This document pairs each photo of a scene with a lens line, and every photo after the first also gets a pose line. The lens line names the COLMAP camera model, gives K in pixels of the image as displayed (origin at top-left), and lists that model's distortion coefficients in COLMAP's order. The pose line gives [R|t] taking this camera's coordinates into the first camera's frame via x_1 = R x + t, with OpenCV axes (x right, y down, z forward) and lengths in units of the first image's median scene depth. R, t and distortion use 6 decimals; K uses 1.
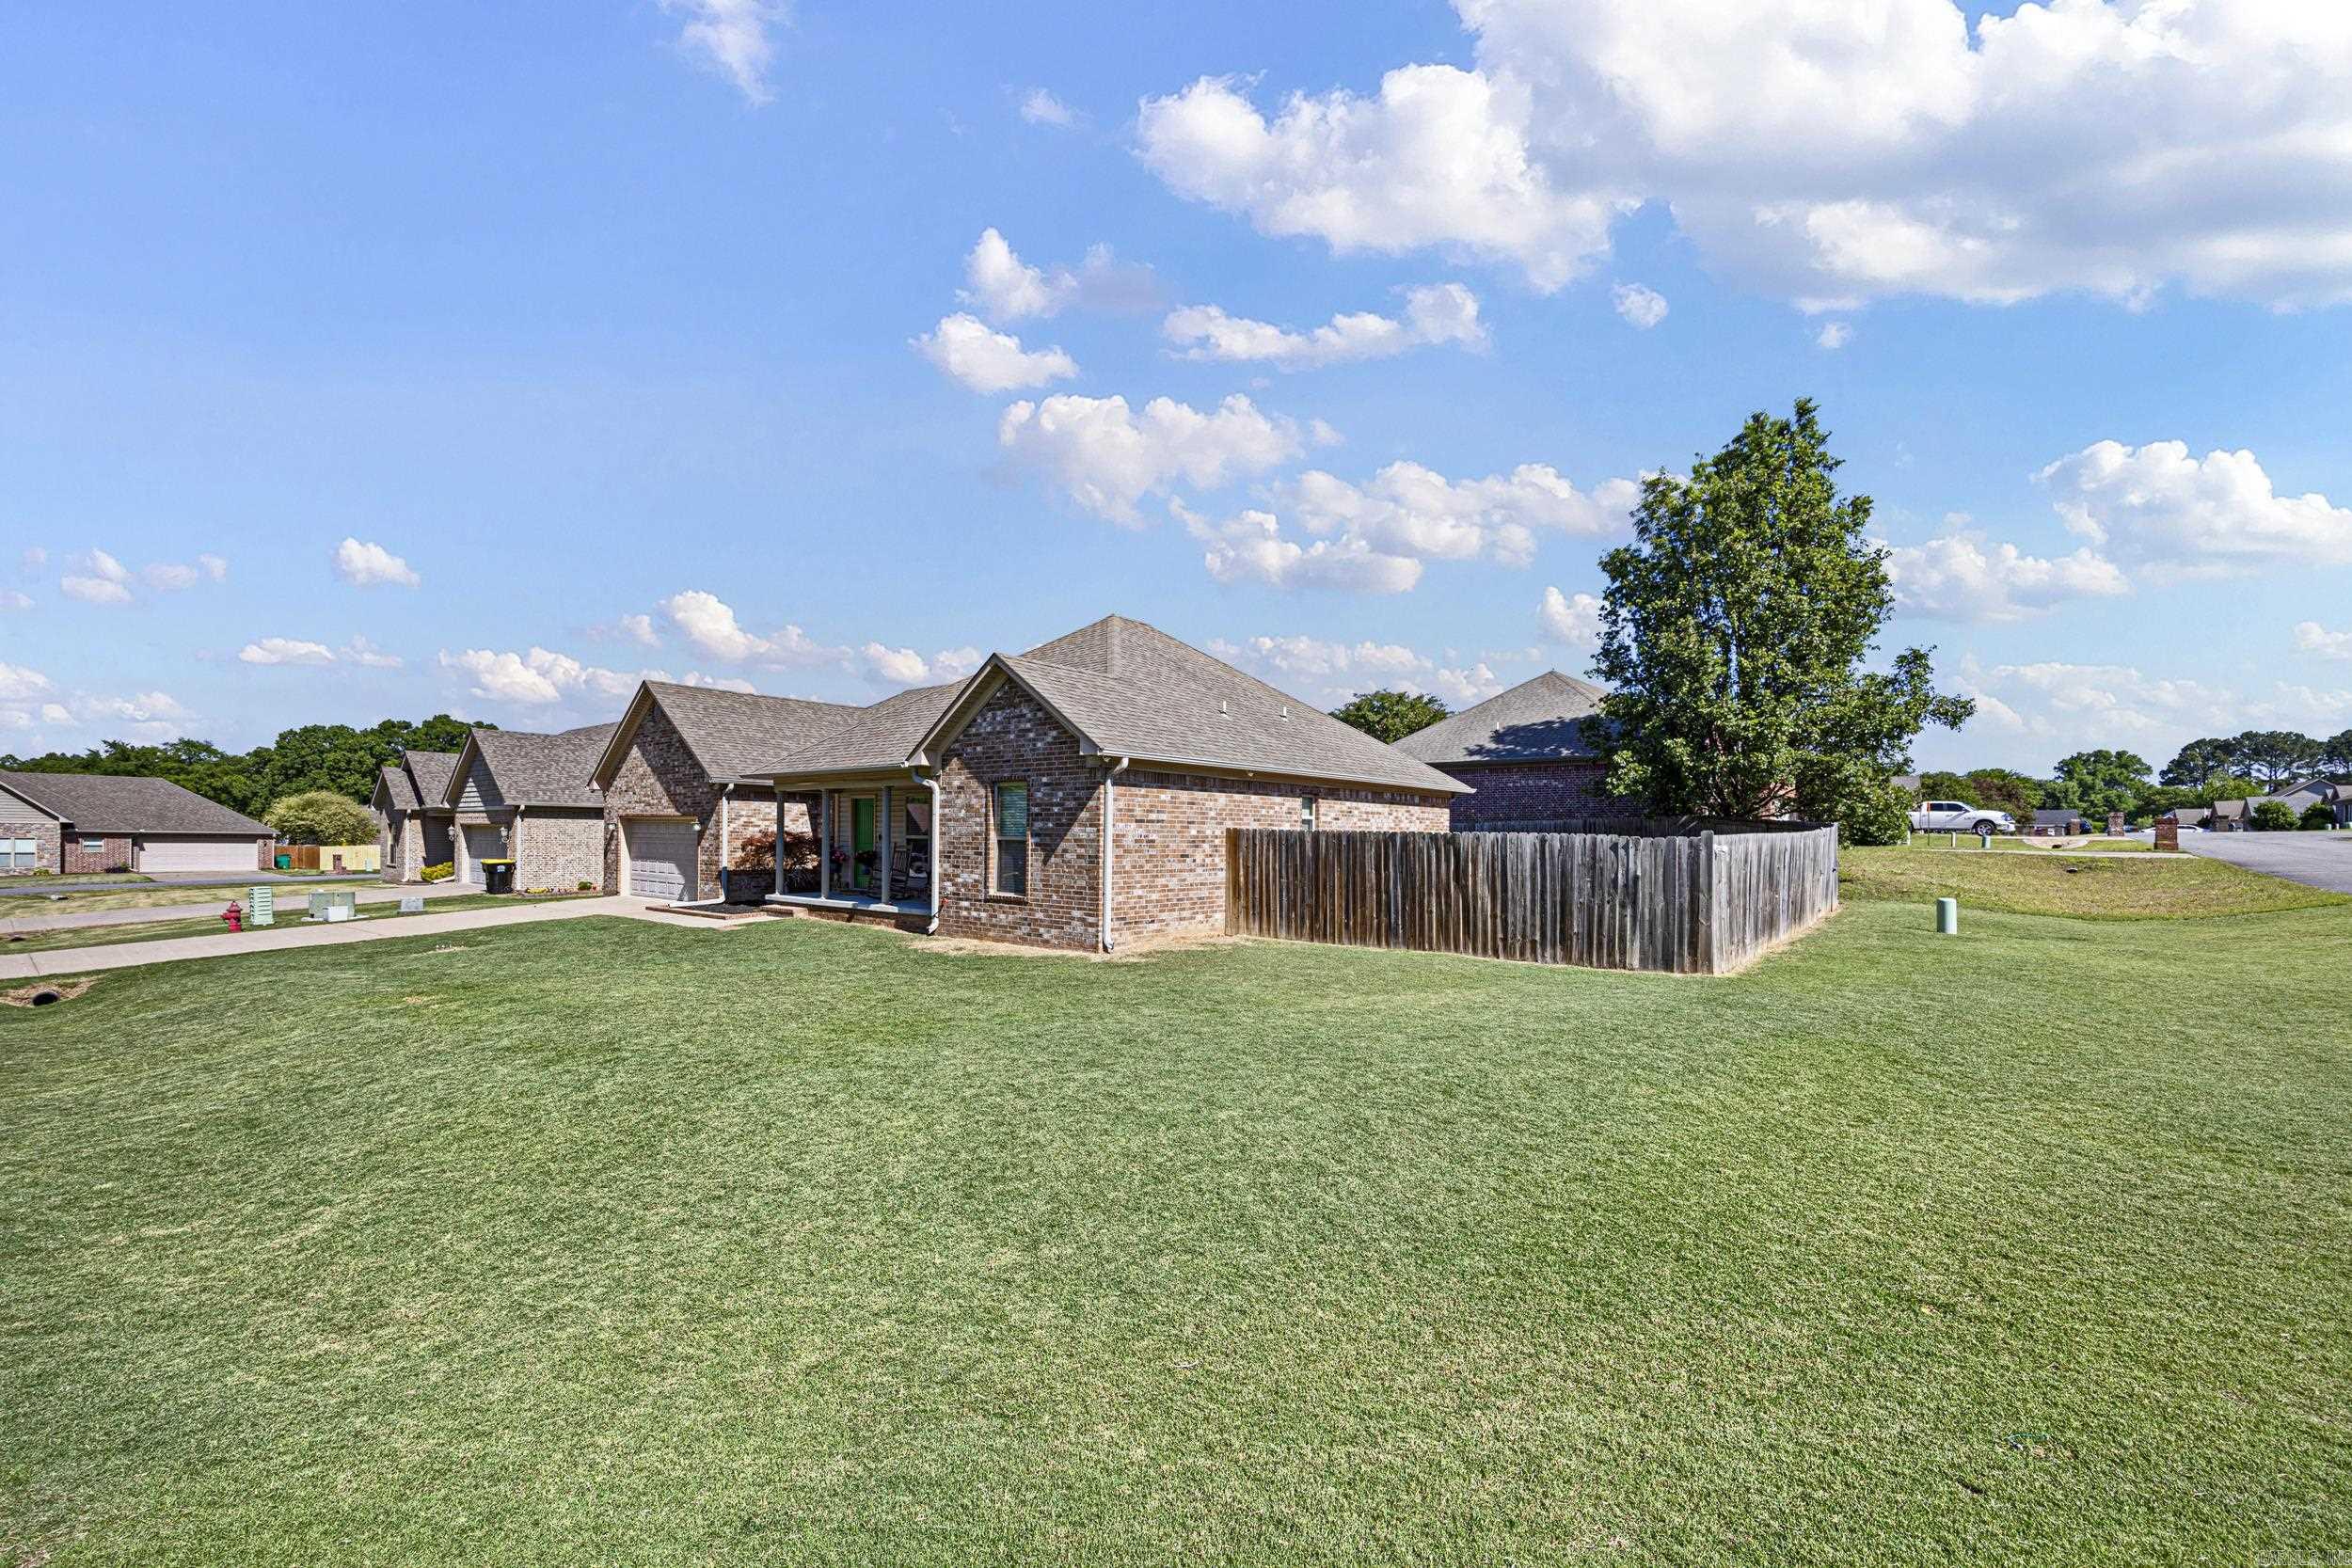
lens RADIAL K [[956.3, 0, 1193.4], [0, 956.3, 783.8], [0, 0, 1]] dist [-0.004445, -0.000233]
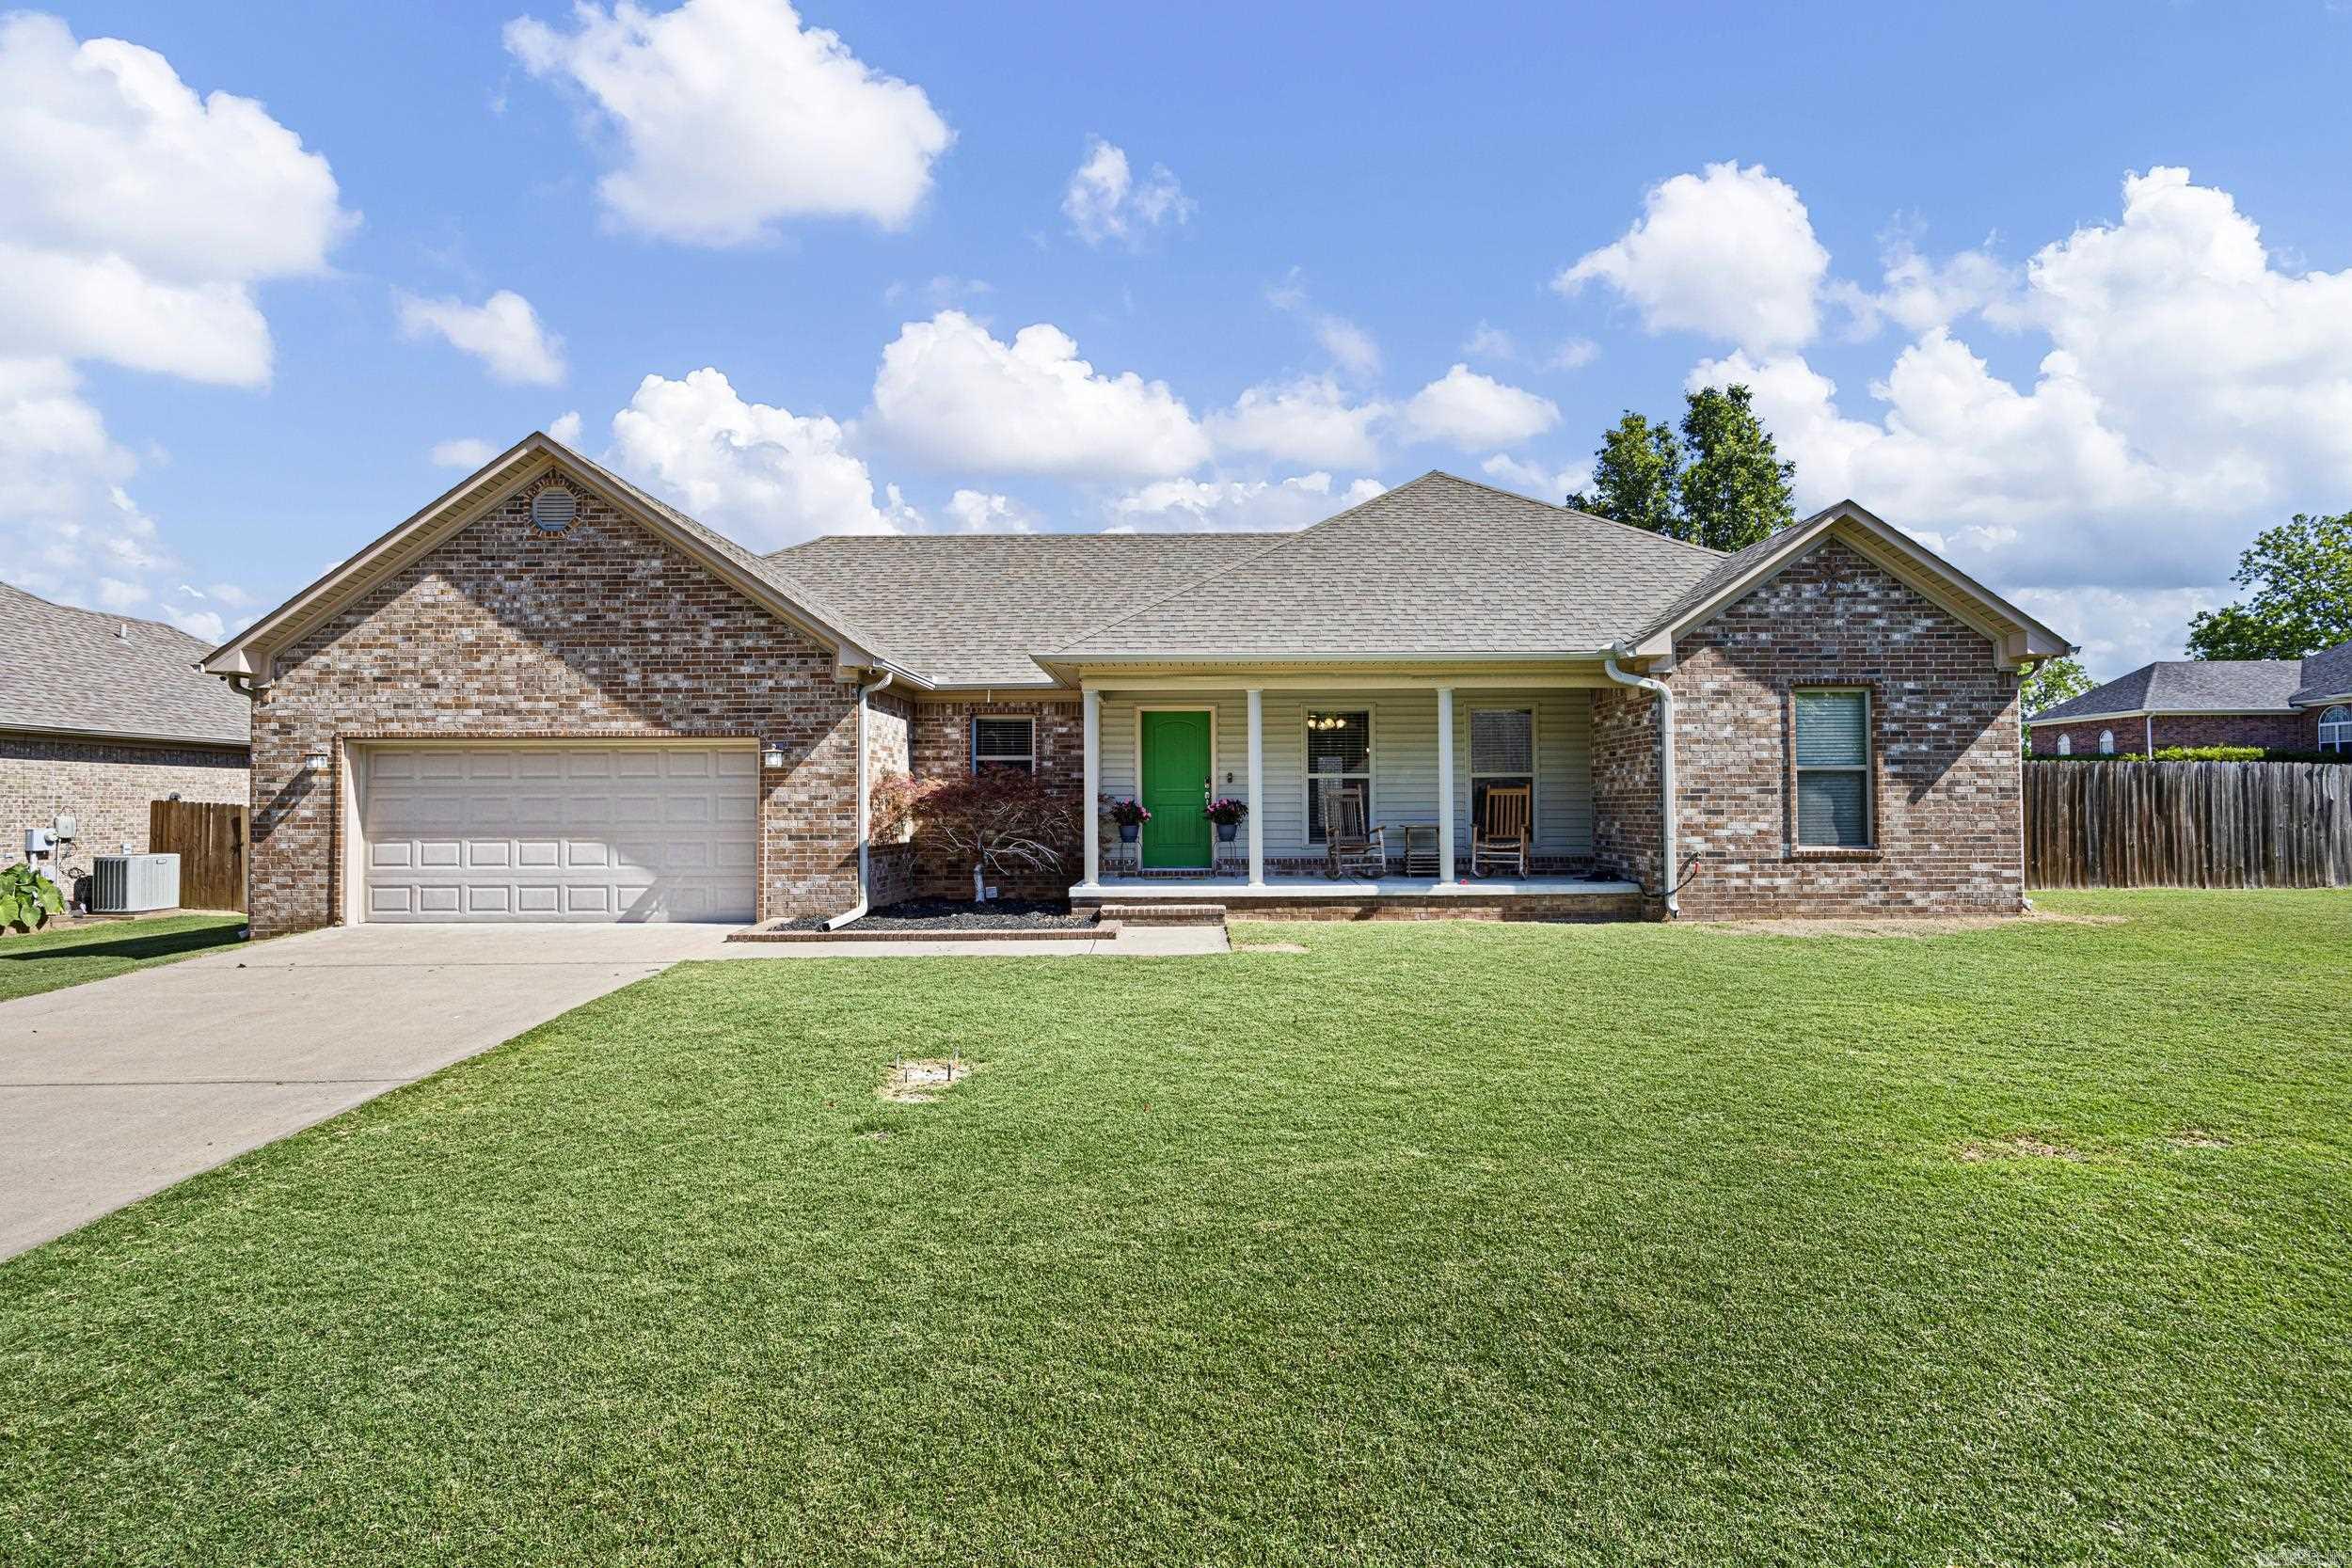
lens RADIAL K [[1106.6, 0, 1175.5], [0, 1106.6, 735.0], [0, 0, 1]] dist [0.009690, 0.000402]
pose [[0.769564, 0.026603, 0.638015, -1.140935], [-0.021505, 0.999645, -0.015743, 0.059349], [-0.638208, -0.001606, 0.769863, 0.723179]]
